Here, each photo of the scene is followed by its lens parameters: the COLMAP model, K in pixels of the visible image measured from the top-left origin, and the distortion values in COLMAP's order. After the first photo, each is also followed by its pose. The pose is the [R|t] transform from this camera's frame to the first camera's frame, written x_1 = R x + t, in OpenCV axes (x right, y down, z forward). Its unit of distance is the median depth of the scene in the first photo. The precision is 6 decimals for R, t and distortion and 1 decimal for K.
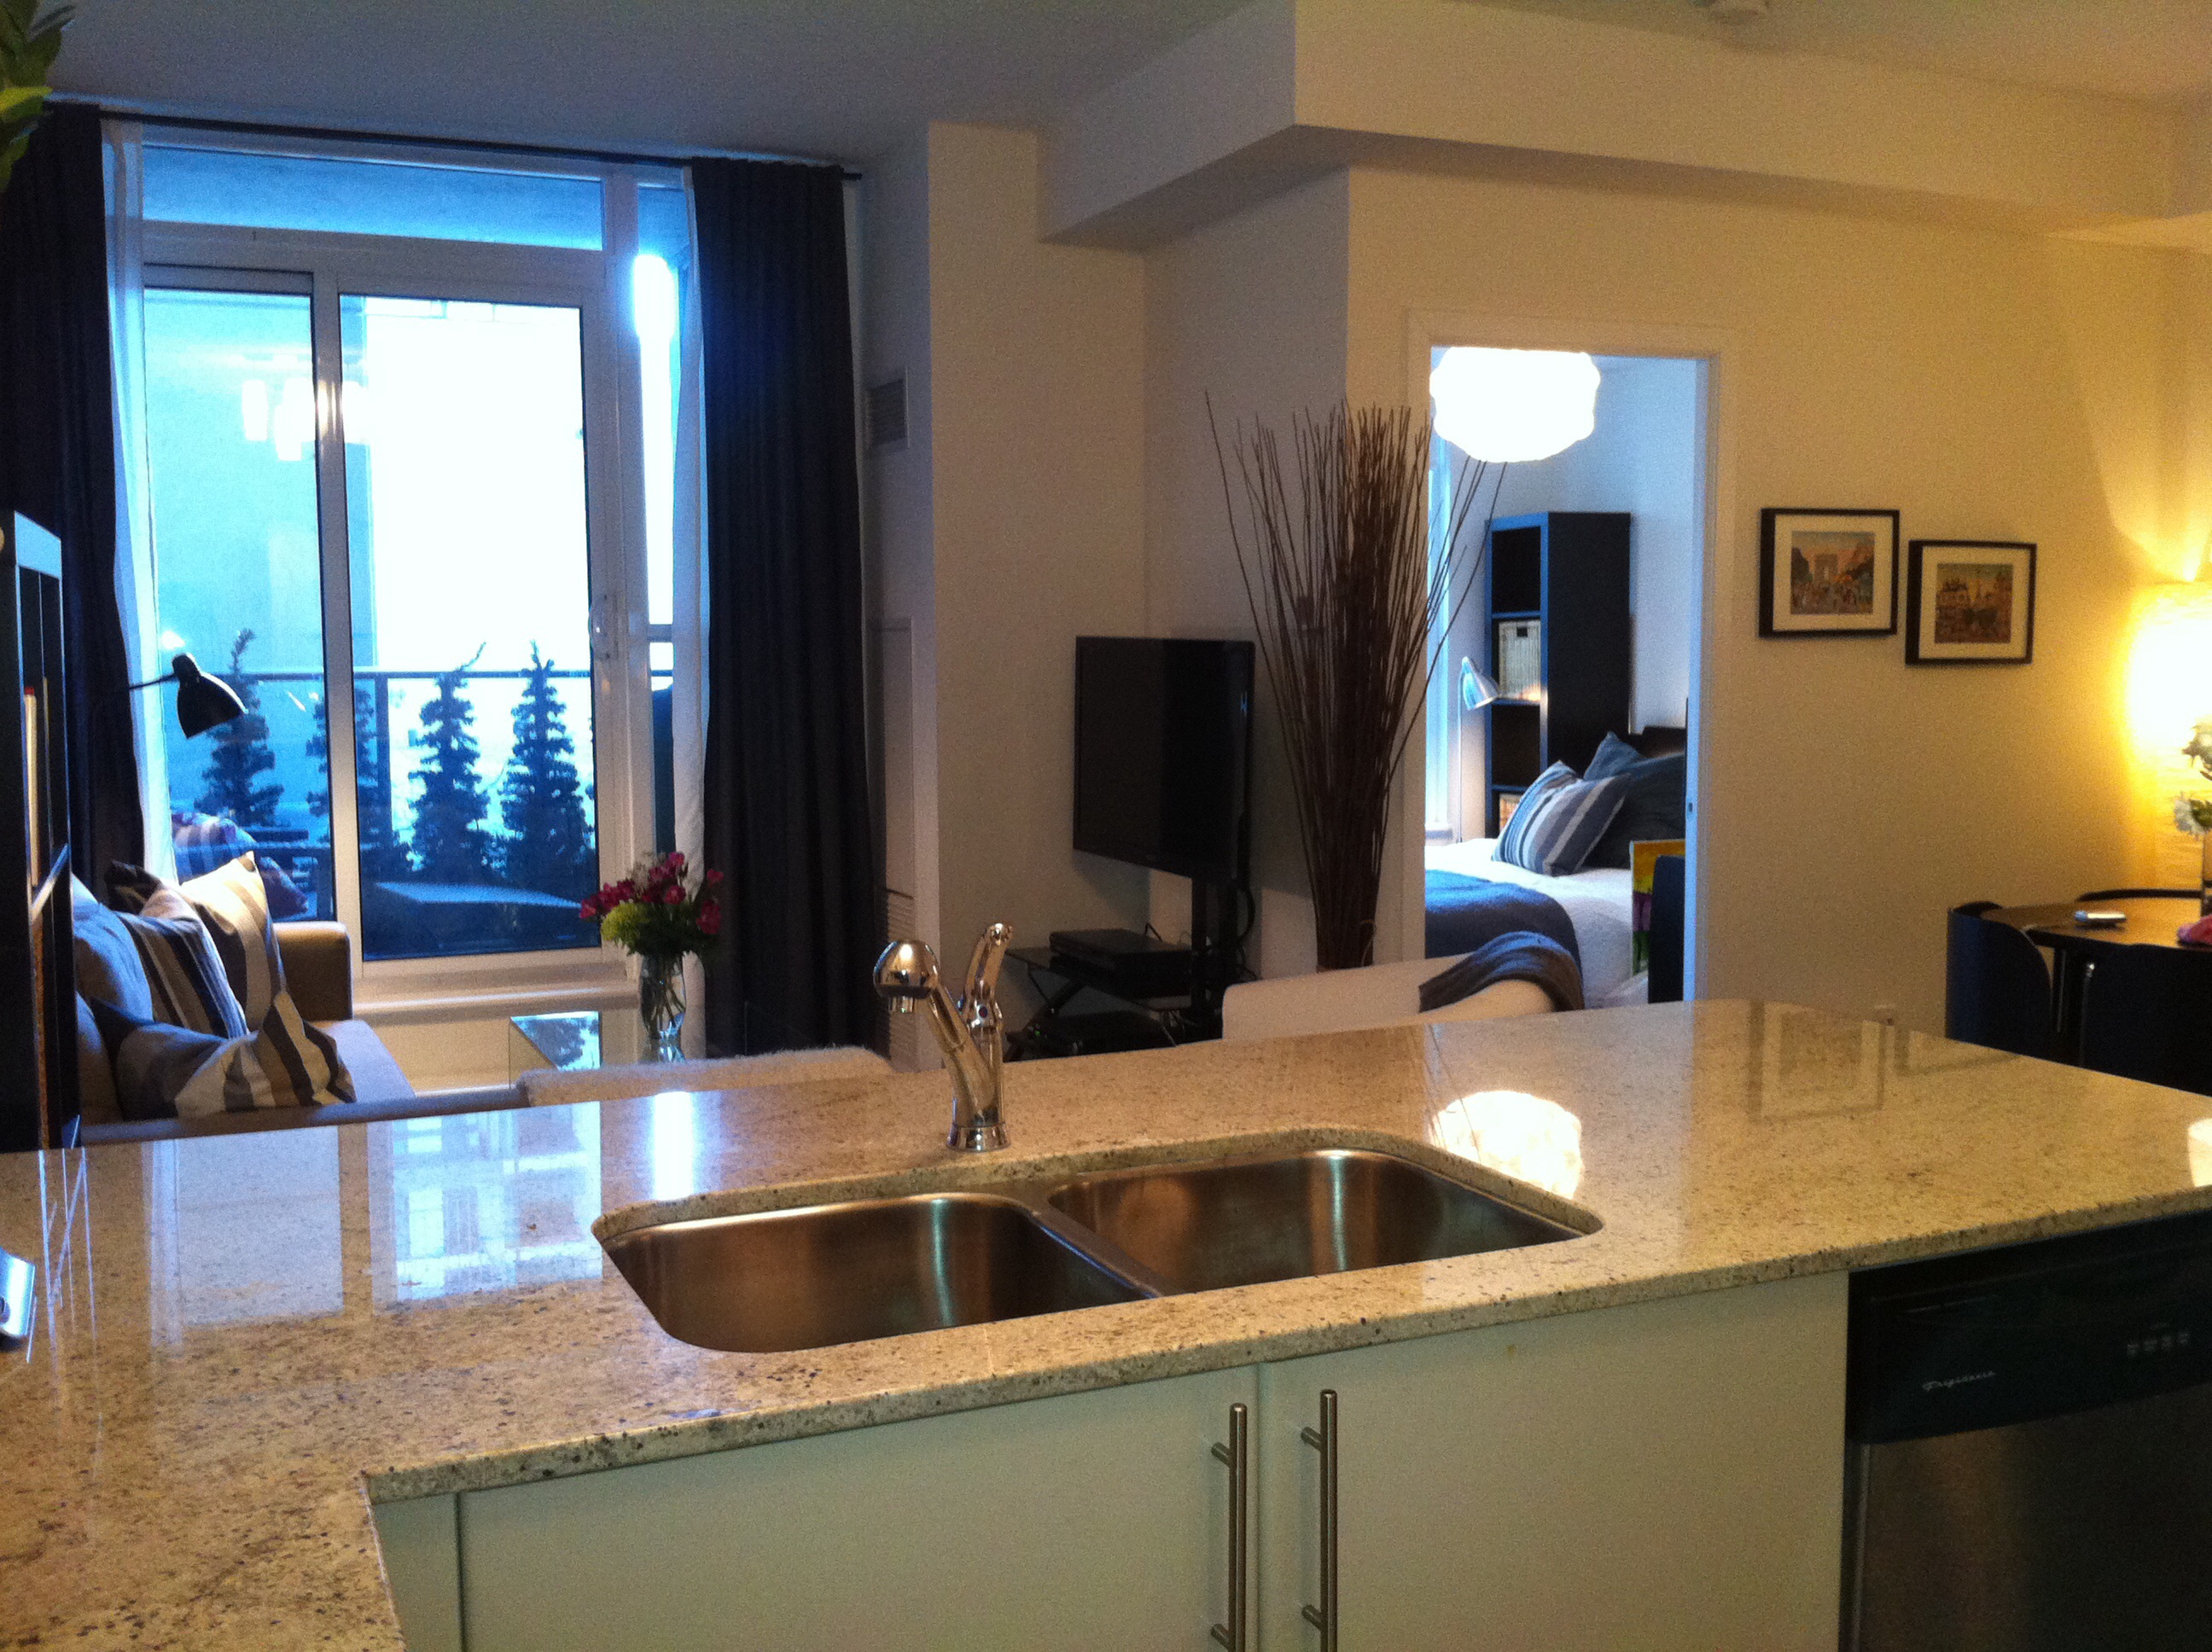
lens RADIAL K [[2110.3, 0, 1106.0], [0, 2110.3, 826.0], [0, 0, 1]] dist [0.112928, -0.297641]
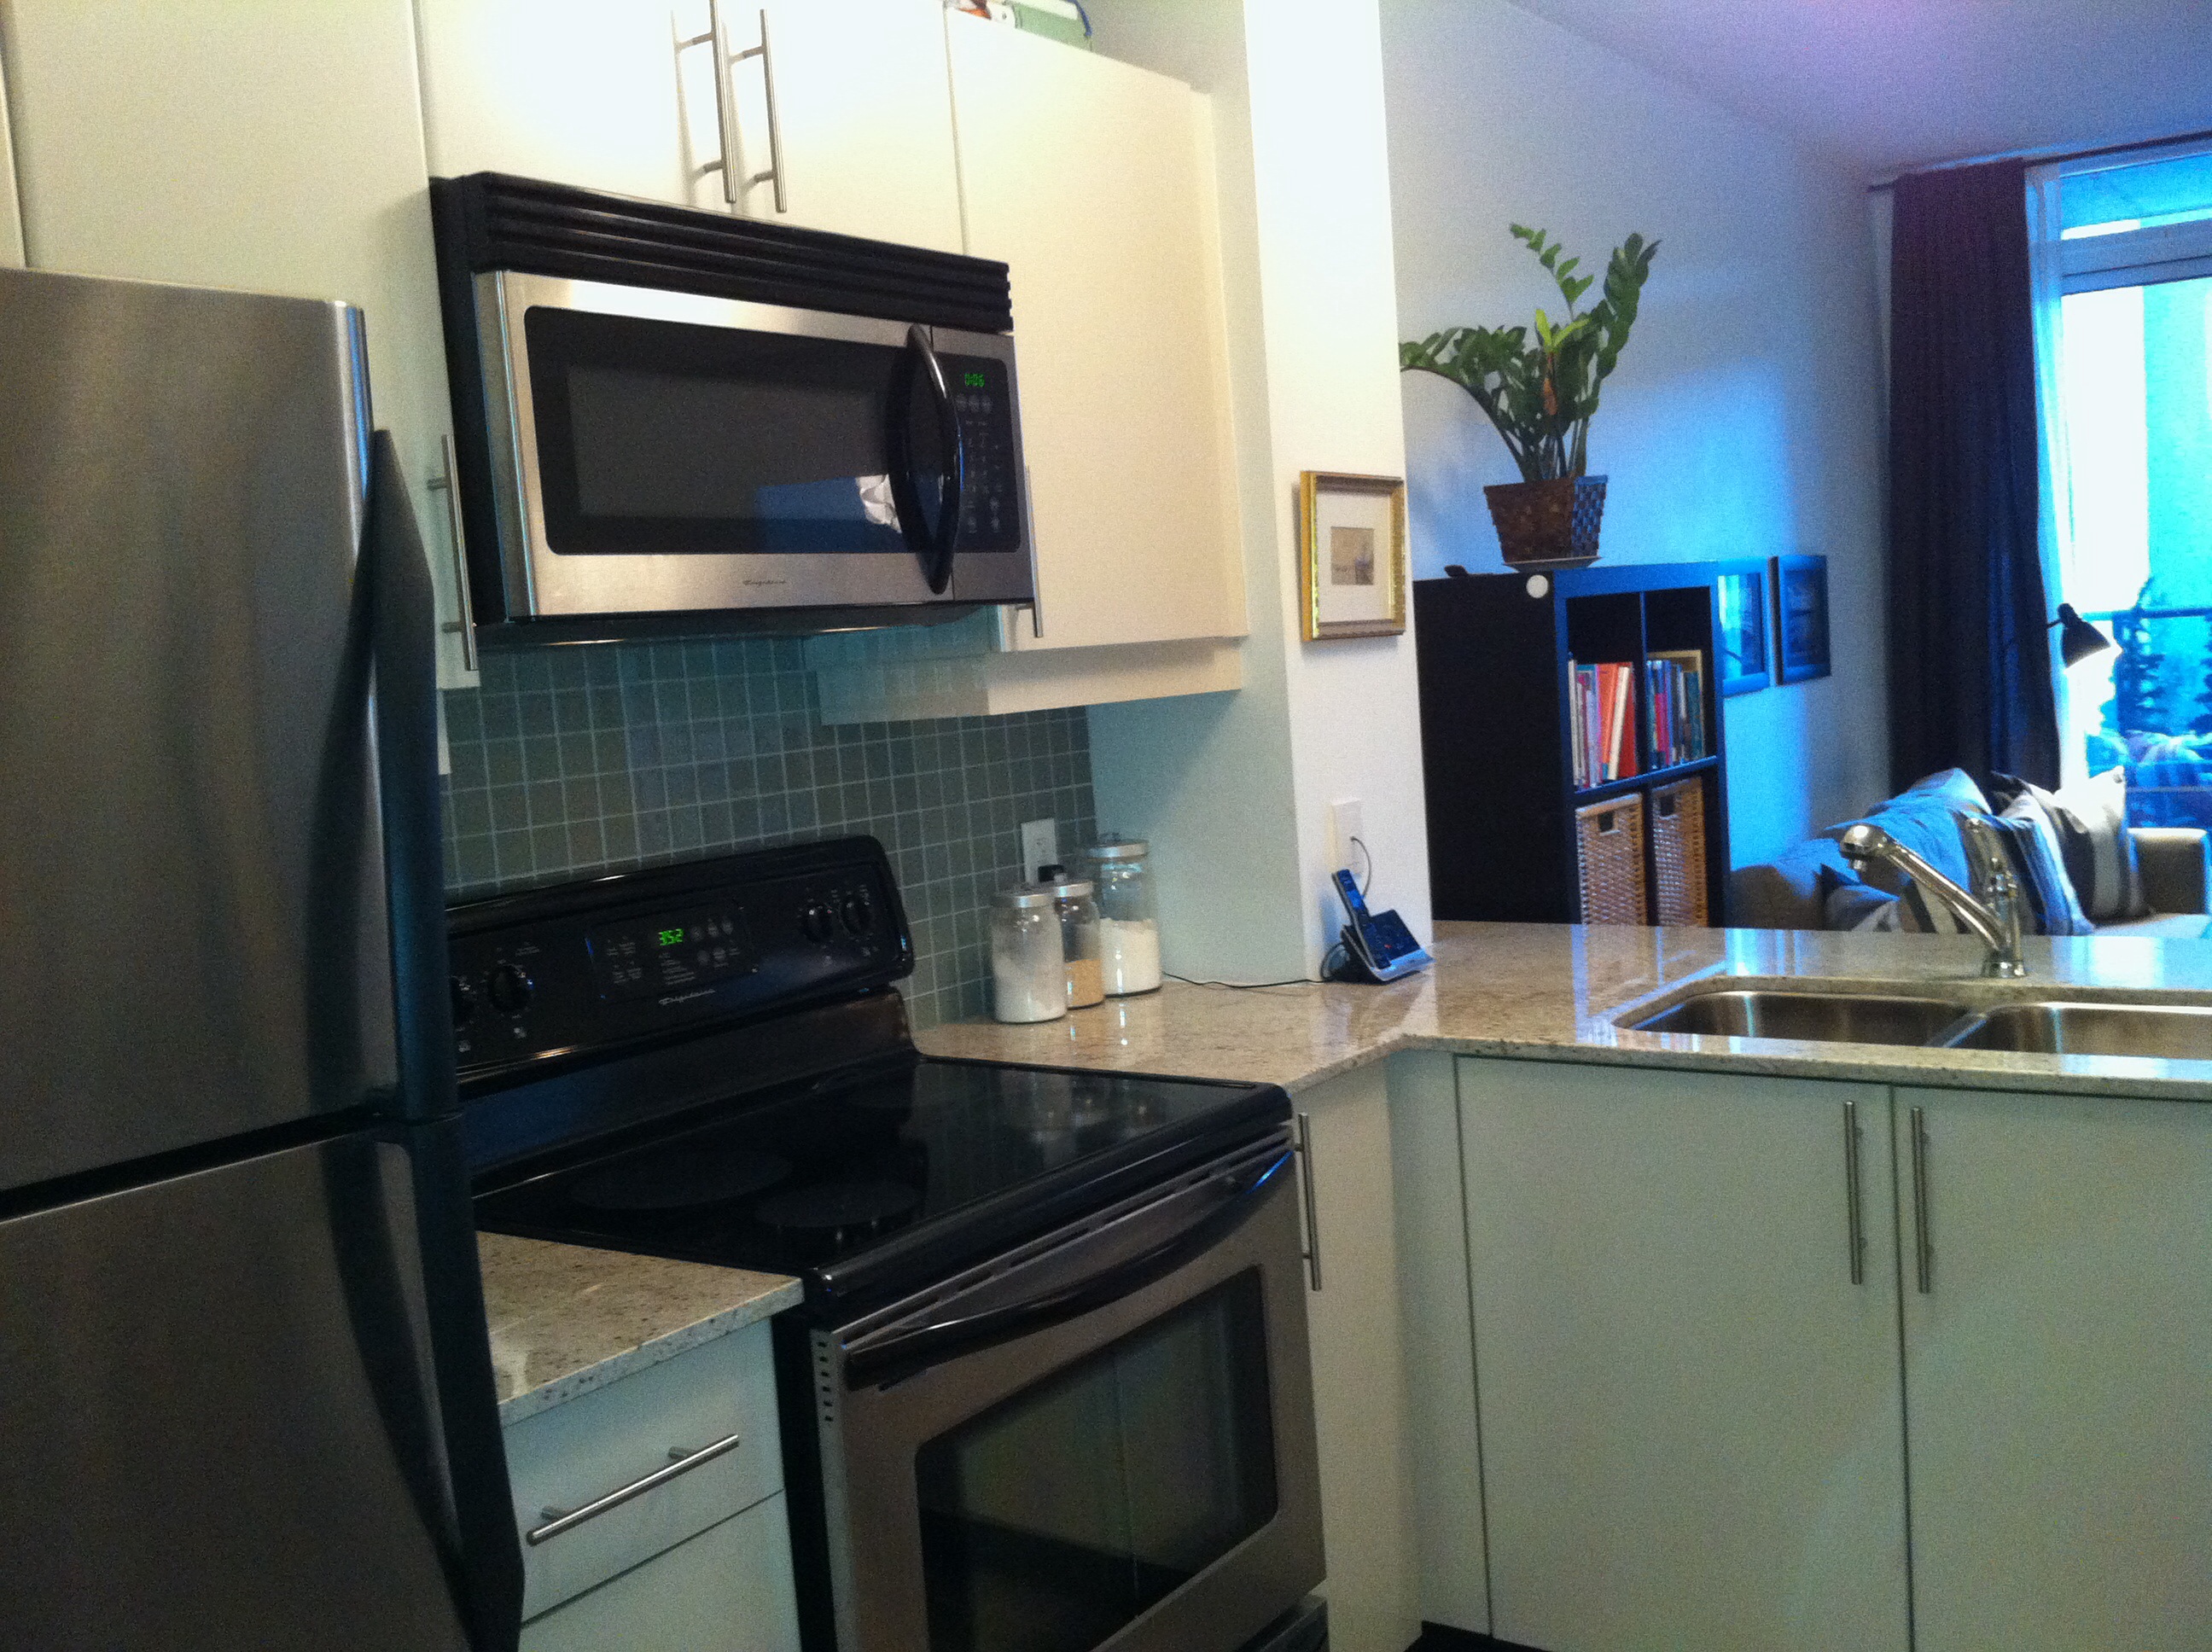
lens RADIAL K [[2110.3, 0, 1106.0], [0, 2110.3, 826.0], [0, 0, 1]] dist [0.112928, -0.297641]
pose [[0.513366, 0.045281, -0.856974, 0.297191], [-0.011300, 0.998877, 0.046009, -0.002642], [0.858095, -0.013936, 0.513301, -0.086439]]
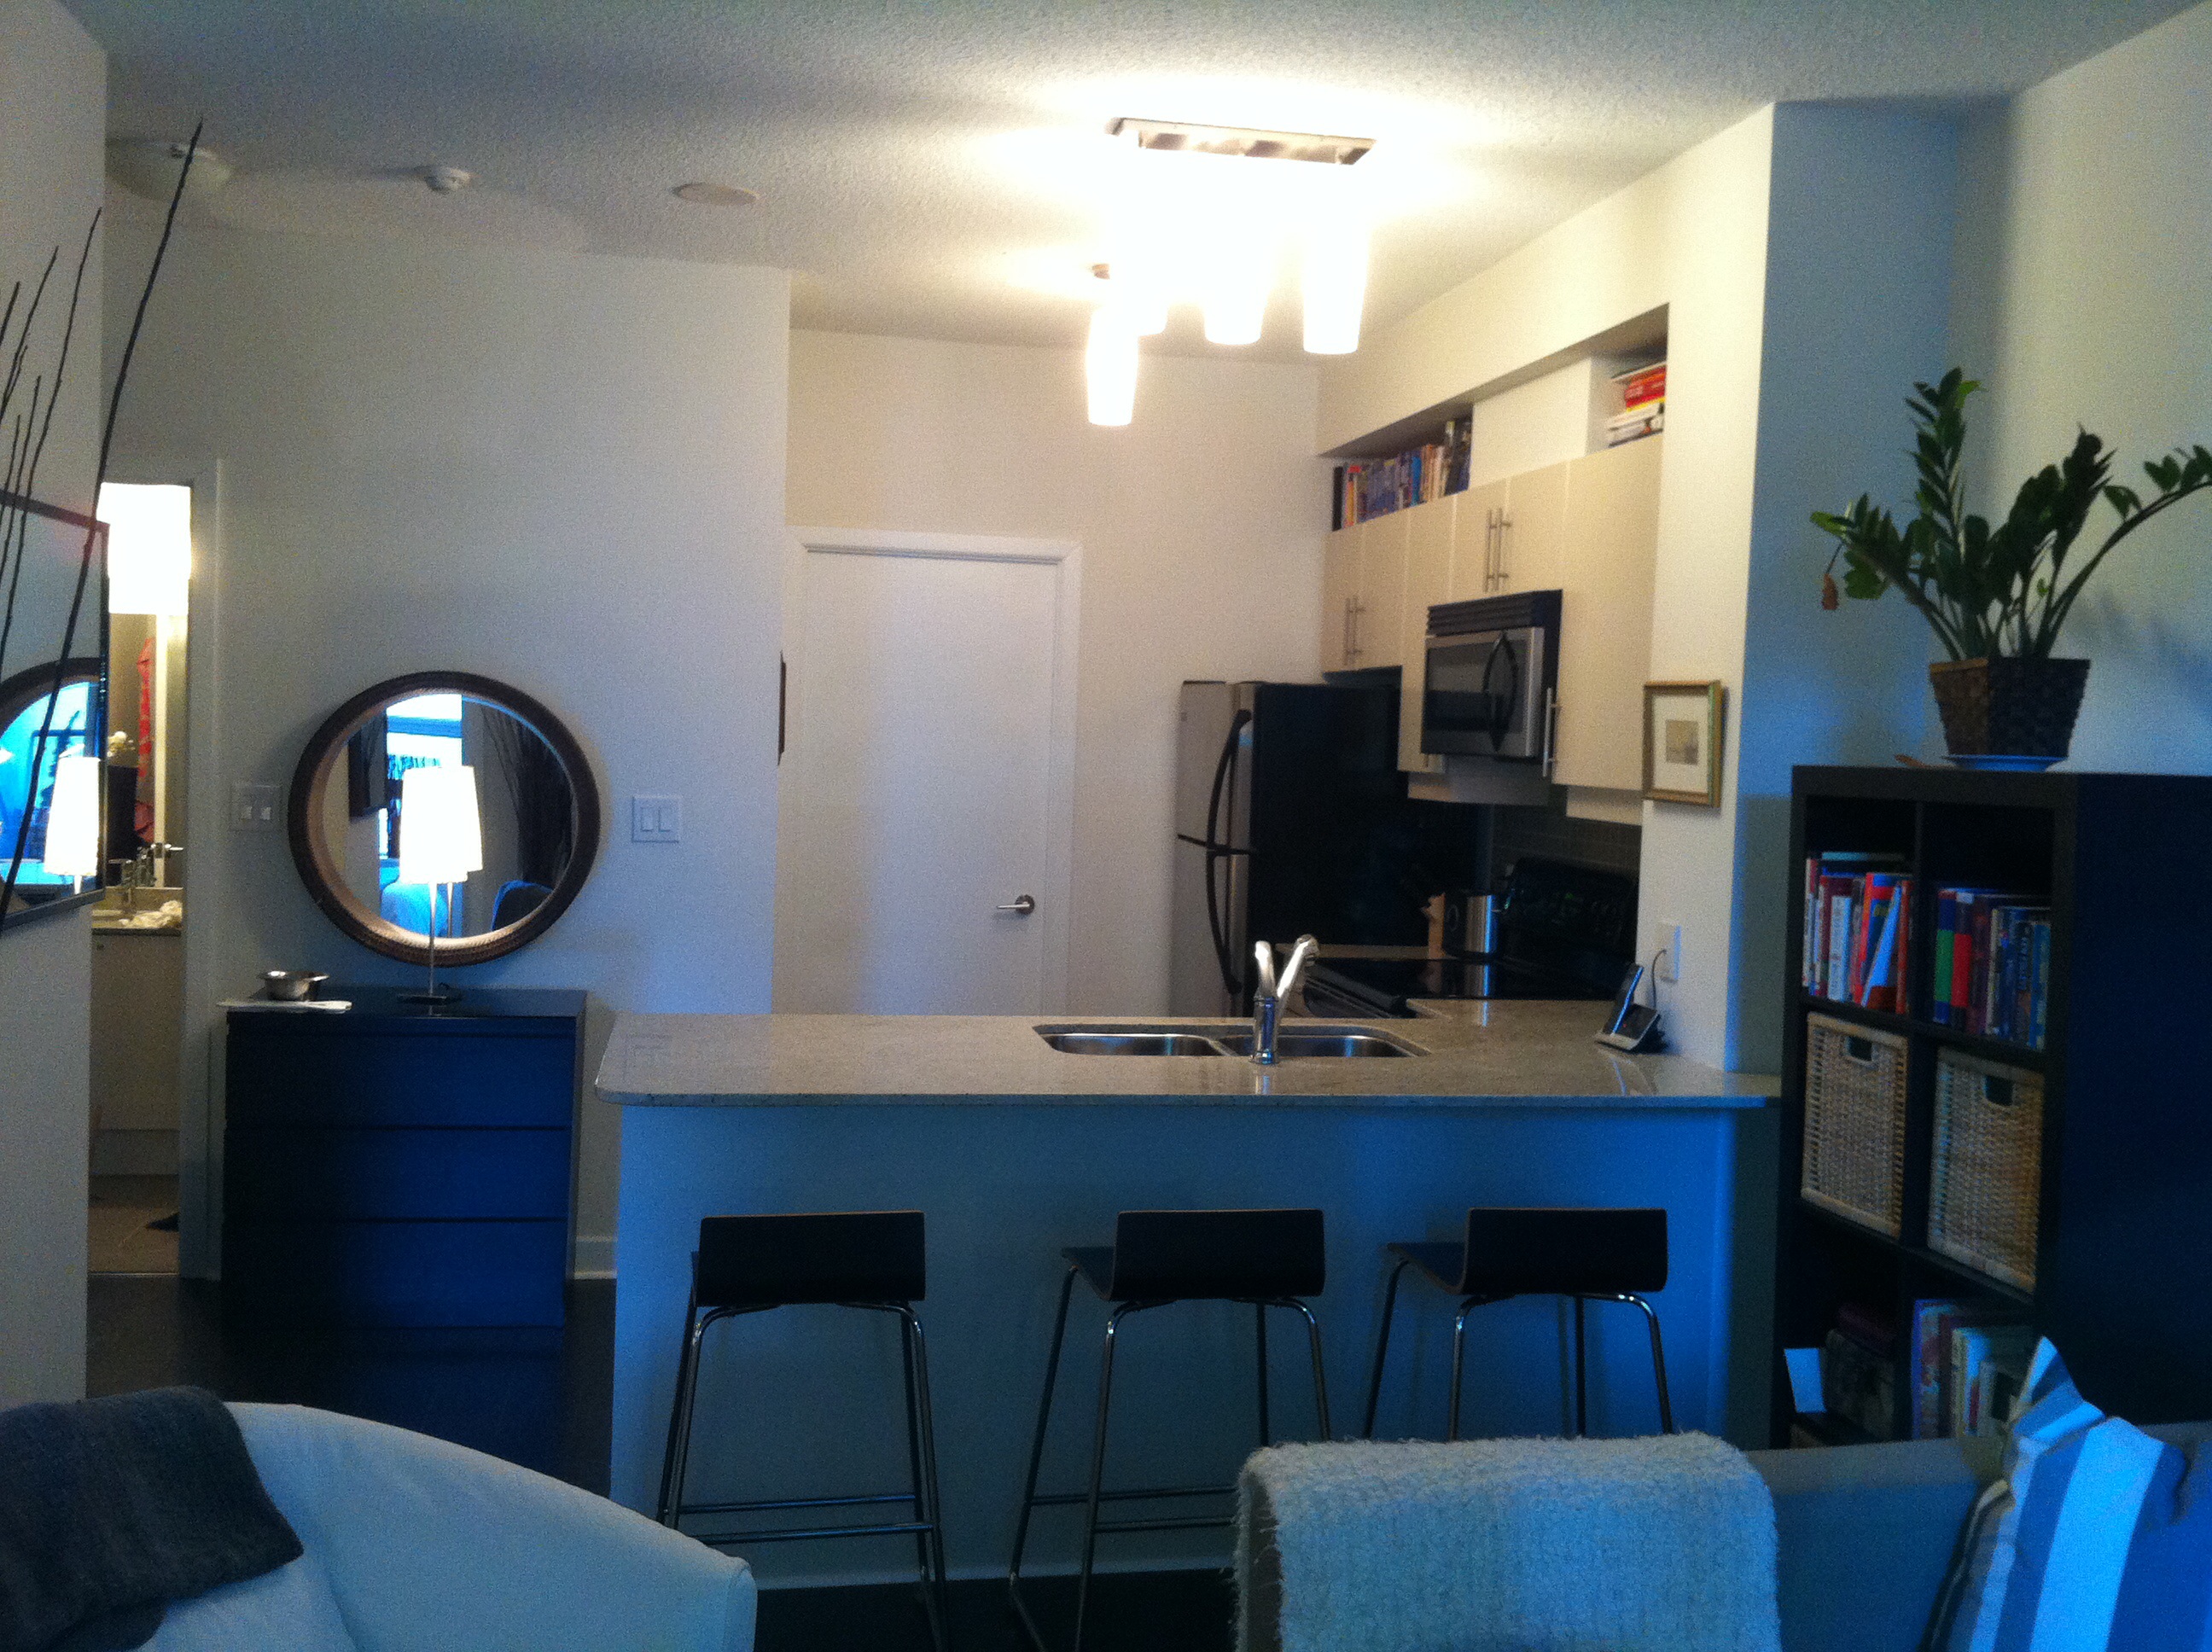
lens RADIAL K [[2110.3, 0, 1106.0], [0, 2110.3, 826.0], [0, 0, 1]] dist [0.112928, -0.297641]
pose [[-0.971936, -0.043304, 0.231226, -0.131047], [-0.012701, 0.991138, 0.132231, -0.116651], [-0.234902, 0.125583, -0.963872, 1.036112]]
